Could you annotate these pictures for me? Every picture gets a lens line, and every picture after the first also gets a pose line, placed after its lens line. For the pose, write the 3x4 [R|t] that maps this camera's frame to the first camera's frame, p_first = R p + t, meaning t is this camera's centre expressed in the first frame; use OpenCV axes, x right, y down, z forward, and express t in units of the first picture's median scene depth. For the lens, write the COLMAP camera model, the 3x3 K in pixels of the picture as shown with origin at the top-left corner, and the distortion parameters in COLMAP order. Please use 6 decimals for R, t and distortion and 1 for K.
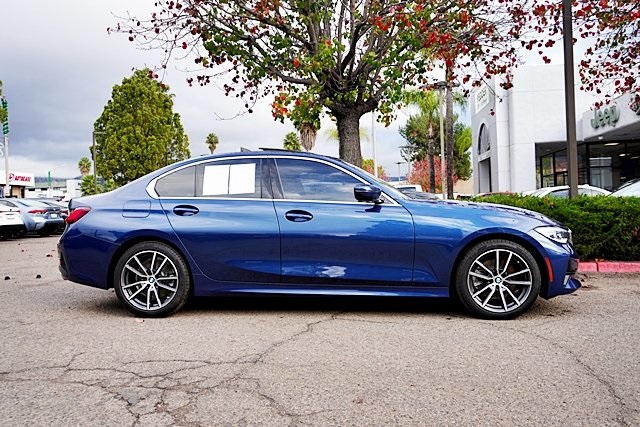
lens RADIAL K [[554.6, 0, 320.0], [0, 554.6, 213.5], [0, 0, 1]] dist [-0.006367, -0.003568]
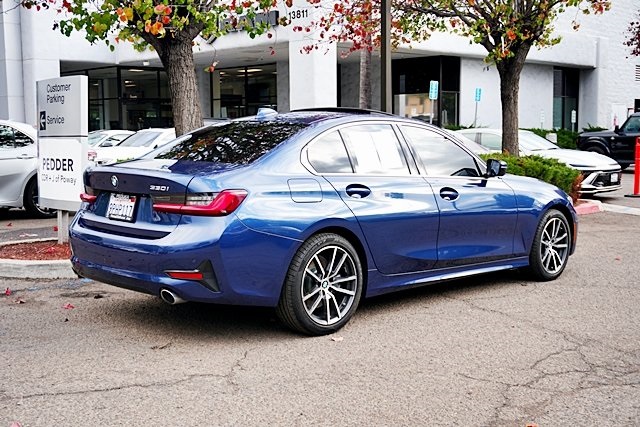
lens RADIAL K [[801.7, 0, 320.0], [0, 801.7, 213.5], [0, 0, 1]] dist [0.025146, 0.020342]
pose [[0.624155, -0.053541, 0.779464, -1.161958], [-0.011197, 0.996934, 0.077444, -0.061105], [-0.781221, -0.057065, 0.621641, 0.336407]]
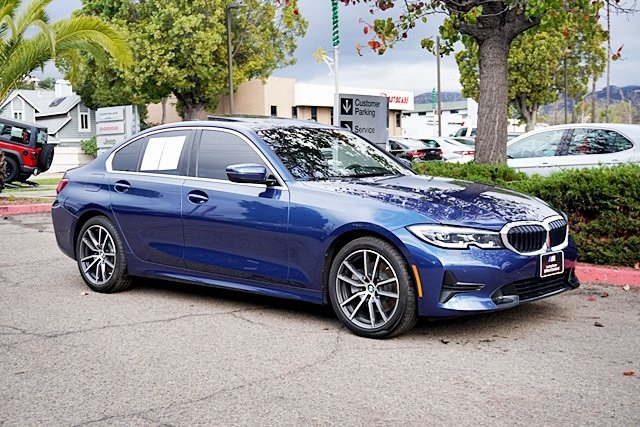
lens RADIAL K [[887.7, 0, 320.0], [0, 887.7, 213.5], [0, 0, 1]] dist [0.019605, 0.038731]
pose [[0.818562, 0.050028, -0.572235, 0.929974], [-0.007145, 0.997010, 0.076944, -0.079338], [0.574373, -0.058895, 0.816472, -0.070357]]
